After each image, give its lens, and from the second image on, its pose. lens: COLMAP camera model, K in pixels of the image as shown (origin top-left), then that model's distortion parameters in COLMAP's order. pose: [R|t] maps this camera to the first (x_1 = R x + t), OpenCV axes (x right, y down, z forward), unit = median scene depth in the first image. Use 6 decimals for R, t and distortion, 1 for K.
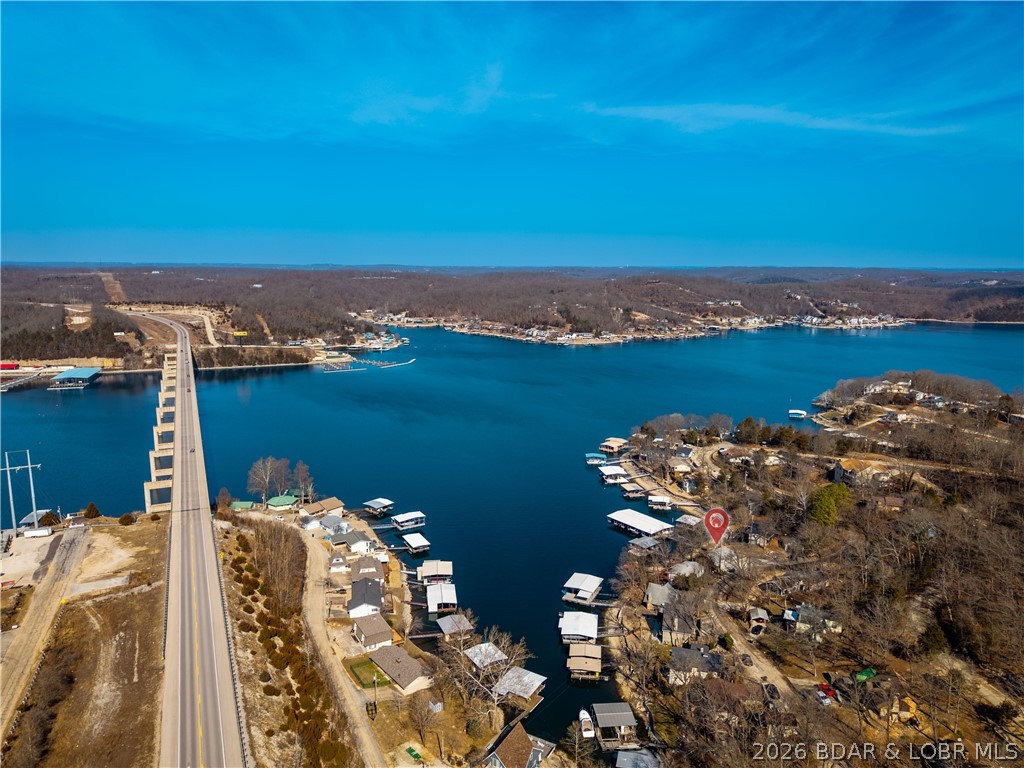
lens RADIAL K [[682.5, 0, 512.0], [0, 682.5, 384.0], [0, 0, 1]] dist [0.039528, -0.044308]
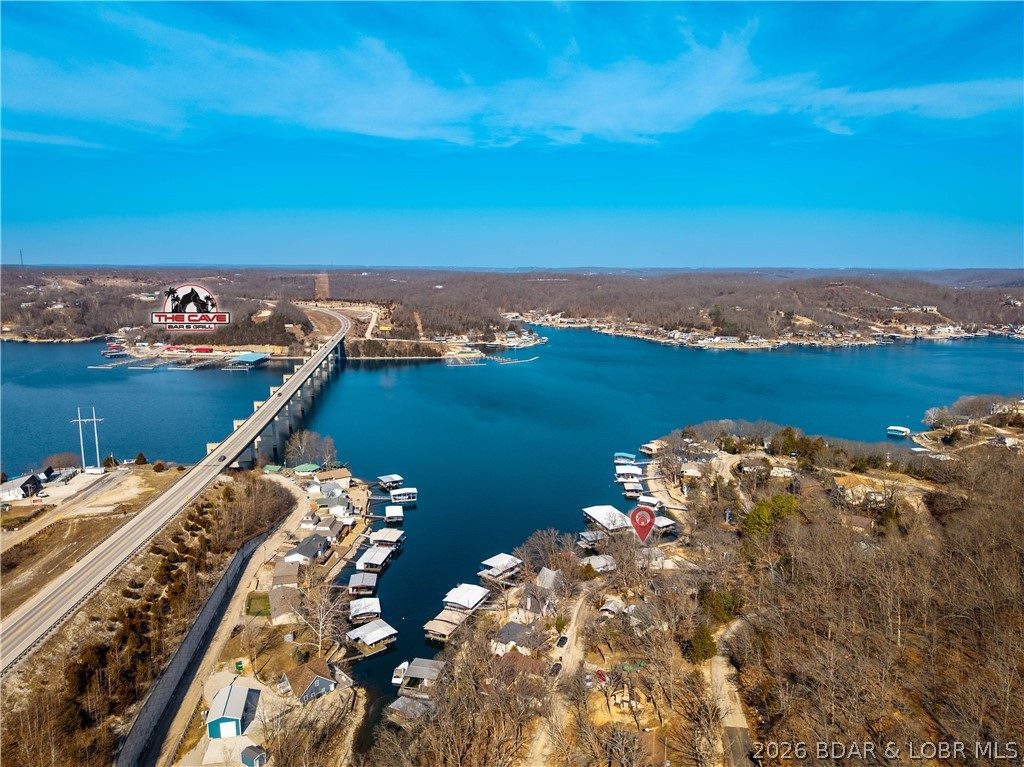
lens RADIAL K [[682.5, 0, 512.0], [0, 682.5, 383.5], [0, 0, 1]] dist [0.039528, -0.044308]
pose [[0.956204, 0.048149, -0.288713, 0.100456], [-0.049240, 0.998781, 0.003489, 0.001852], [0.288529, 0.010880, 0.957409, -0.004356]]
